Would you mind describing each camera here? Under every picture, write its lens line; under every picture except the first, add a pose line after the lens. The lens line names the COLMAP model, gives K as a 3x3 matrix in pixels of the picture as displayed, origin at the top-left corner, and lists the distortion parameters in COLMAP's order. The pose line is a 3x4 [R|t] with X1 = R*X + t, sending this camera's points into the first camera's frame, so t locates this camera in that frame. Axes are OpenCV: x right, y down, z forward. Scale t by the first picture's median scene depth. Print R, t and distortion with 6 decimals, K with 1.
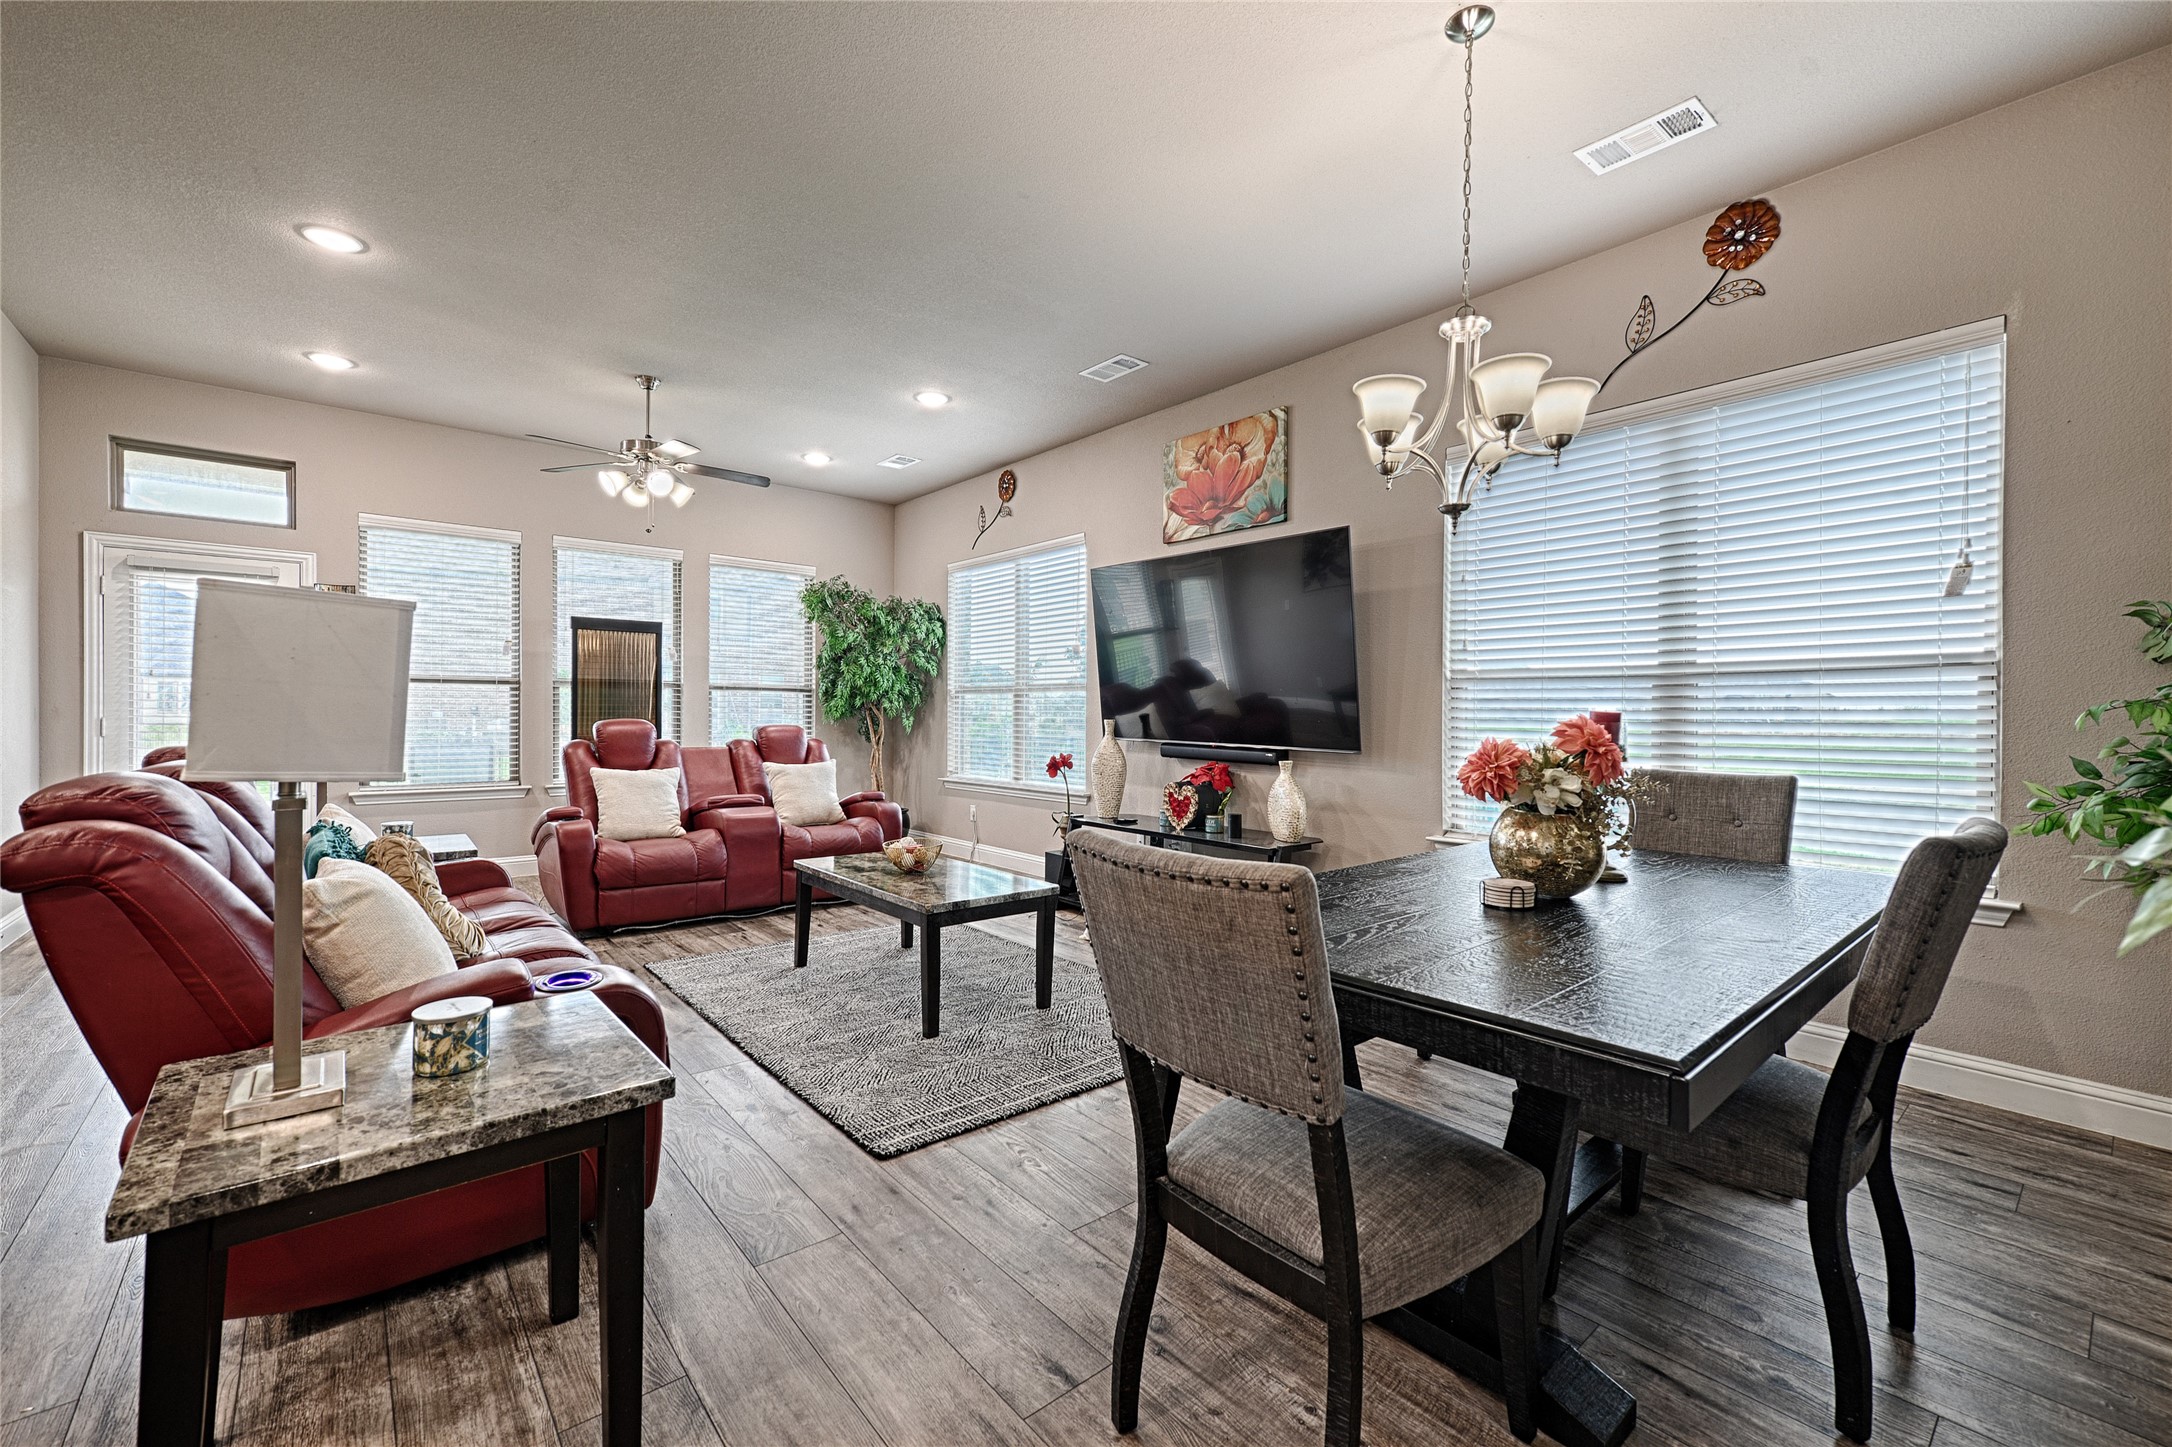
lens RADIAL K [[885.8, 0, 1078.2], [0, 885.8, 719.3], [0, 0, 1]] dist [0.000192, 0.000116]
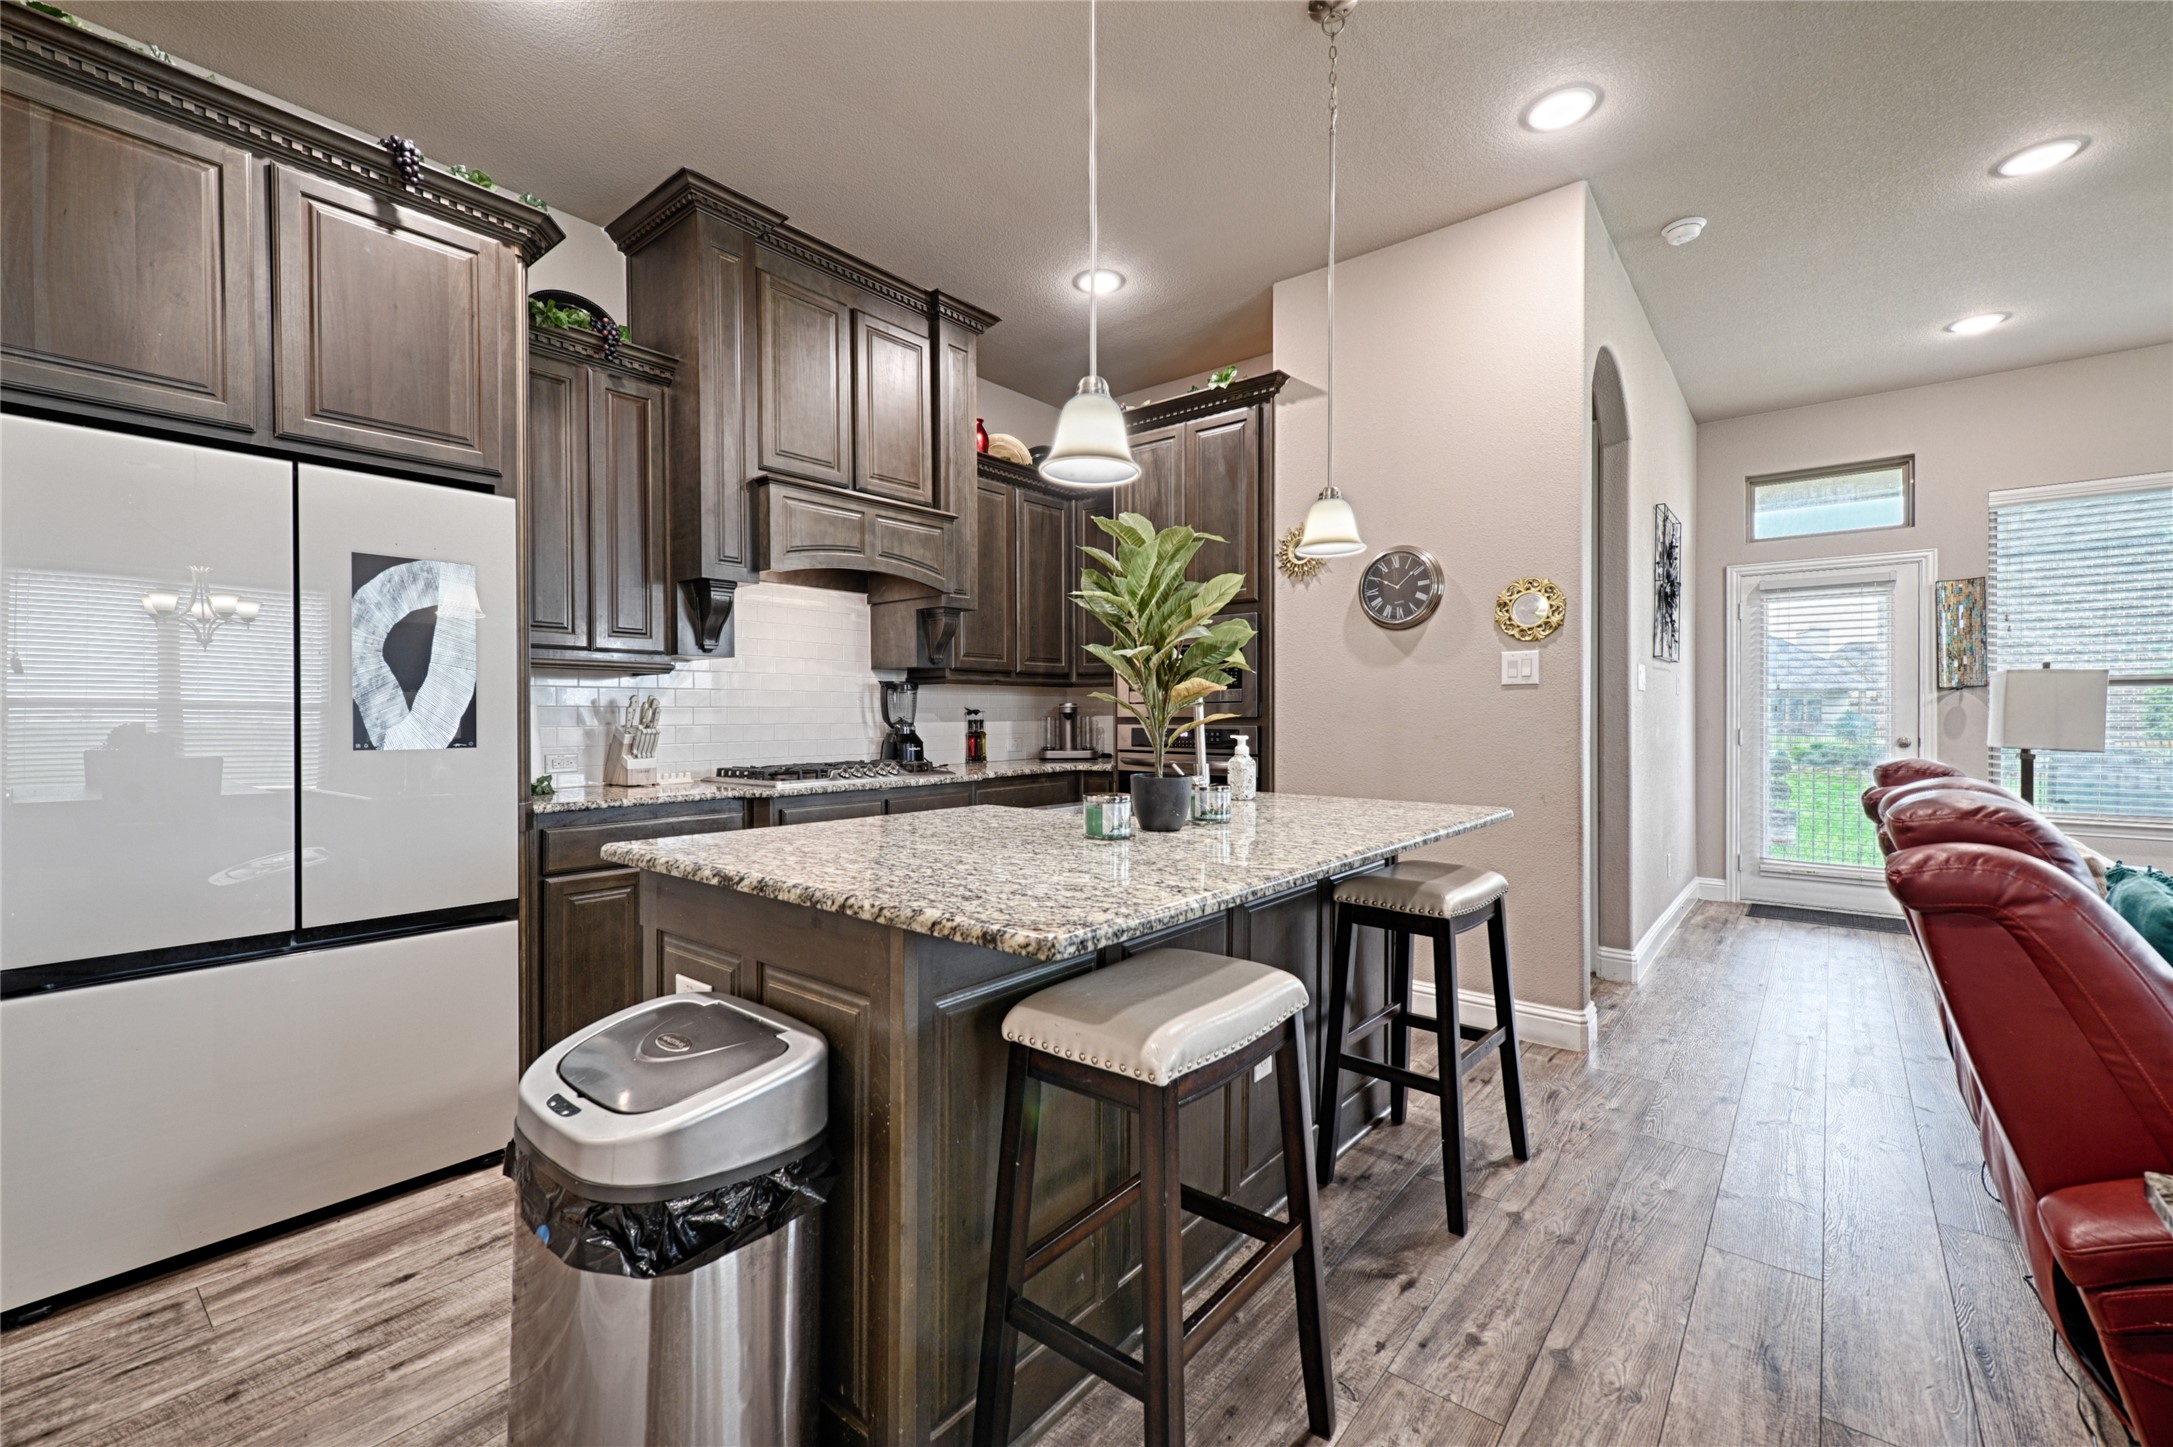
lens RADIAL K [[886.2, 0, 1078.5], [0, 886.2, 723.2], [0, 0, 1]] dist [0.000192, 0.000116]
pose [[0.185096, -0.001175, -0.982720, -0.151635], [-0.006491, 0.999976, -0.002418, -0.001204], [0.982699, 0.006826, 0.185084, -0.033474]]
